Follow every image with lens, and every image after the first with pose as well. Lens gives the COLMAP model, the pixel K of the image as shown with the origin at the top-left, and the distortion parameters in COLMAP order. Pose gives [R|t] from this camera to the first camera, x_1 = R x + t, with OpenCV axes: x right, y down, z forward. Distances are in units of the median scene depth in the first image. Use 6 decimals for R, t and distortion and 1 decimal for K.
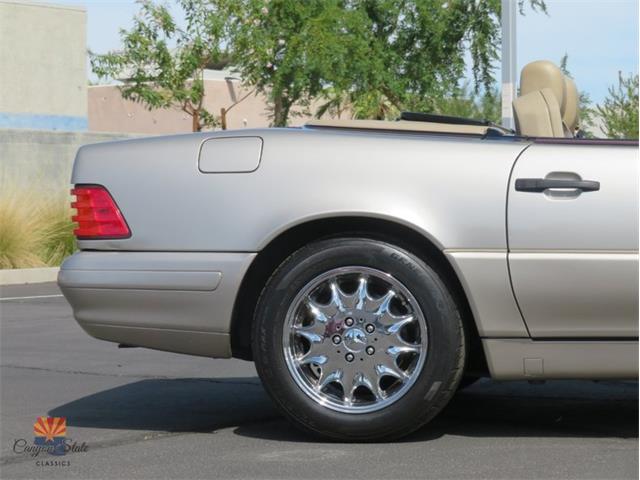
lens RADIAL K [[1966.1, 0, 320.0], [0, 1966.1, 240.0], [0, 0, 1]] dist [0.056917, -0.100403]
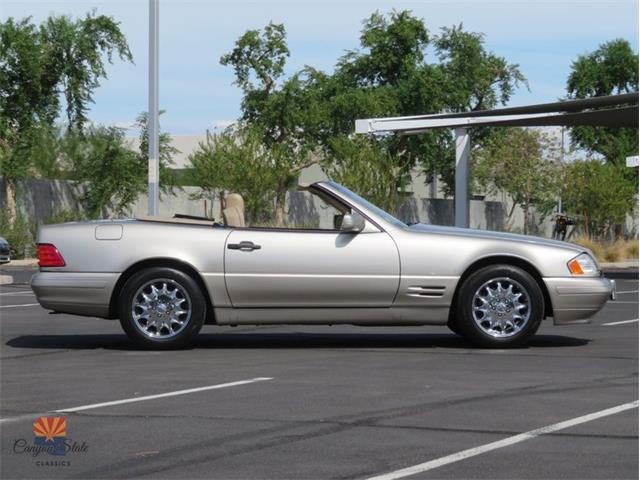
lens RADIAL K [[1966.1, 0, 320.0], [0, 1966.1, 240.0], [0, 0, 1]] dist [0.056917, -0.100403]
pose [[0.975605, 0.009953, 0.219309, -0.324709], [-0.007317, 0.999891, -0.012829, -0.004722], [-0.219412, 0.010912, 0.975571, -1.423650]]
